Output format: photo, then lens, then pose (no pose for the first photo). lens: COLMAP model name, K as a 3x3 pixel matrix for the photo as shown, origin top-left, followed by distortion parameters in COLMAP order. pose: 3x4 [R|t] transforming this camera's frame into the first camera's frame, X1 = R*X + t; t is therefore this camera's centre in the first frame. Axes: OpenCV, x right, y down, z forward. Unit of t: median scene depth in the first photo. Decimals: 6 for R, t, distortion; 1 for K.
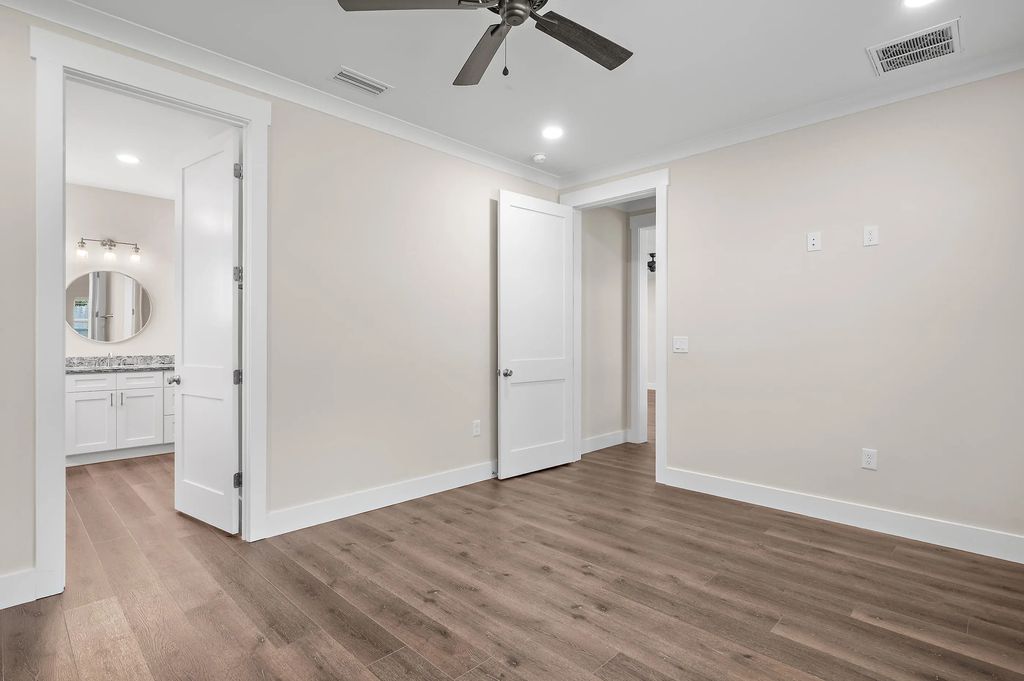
lens RADIAL K [[508.6, 0, 512.0], [0, 508.6, 340.5], [0, 0, 1]] dist [0.000418, -0.001048]
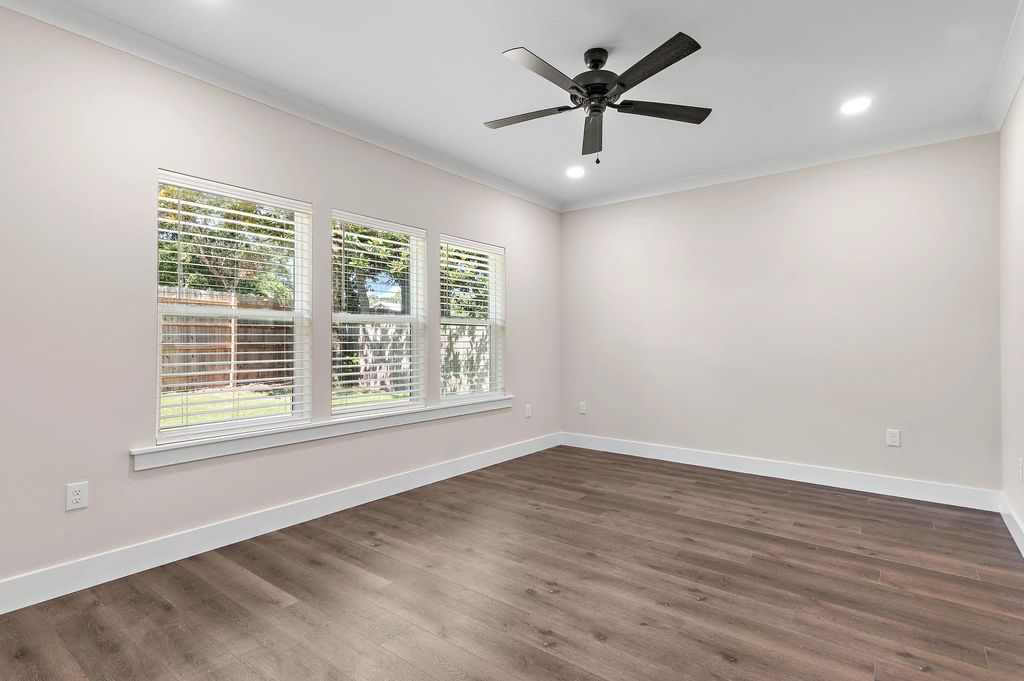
lens RADIAL K [[498.4, 0, 512.0], [0, 498.4, 340.5], [0, 0, 1]] dist [-0.001791, 0.000187]
pose [[-0.993524, -0.002292, -0.113598, 0.289277], [-0.002815, 0.999986, 0.004446, -0.004572], [0.113586, 0.004737, -0.993517, 1.741300]]
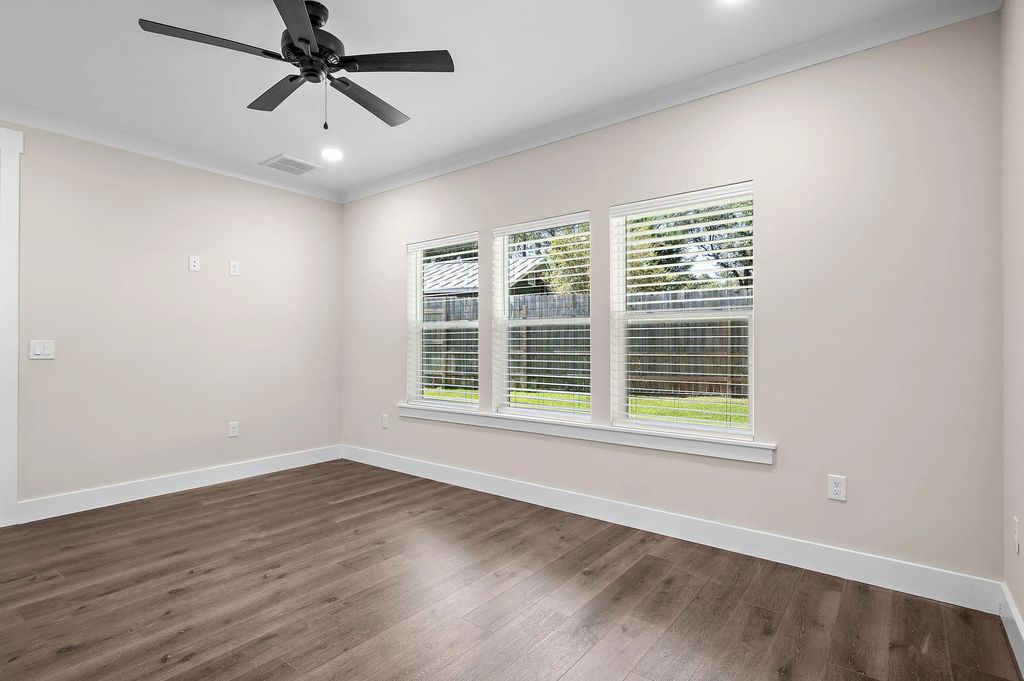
lens RADIAL K [[508.6, 0, 512.0], [0, 508.6, 340.5], [0, 0, 1]] dist [0.000418, -0.001048]
pose [[-0.118387, 0.000865, 0.992967, -0.930983], [0.004441, 0.999990, -0.000342, -0.005832], [-0.992958, 0.004369, -0.118390, 0.501101]]
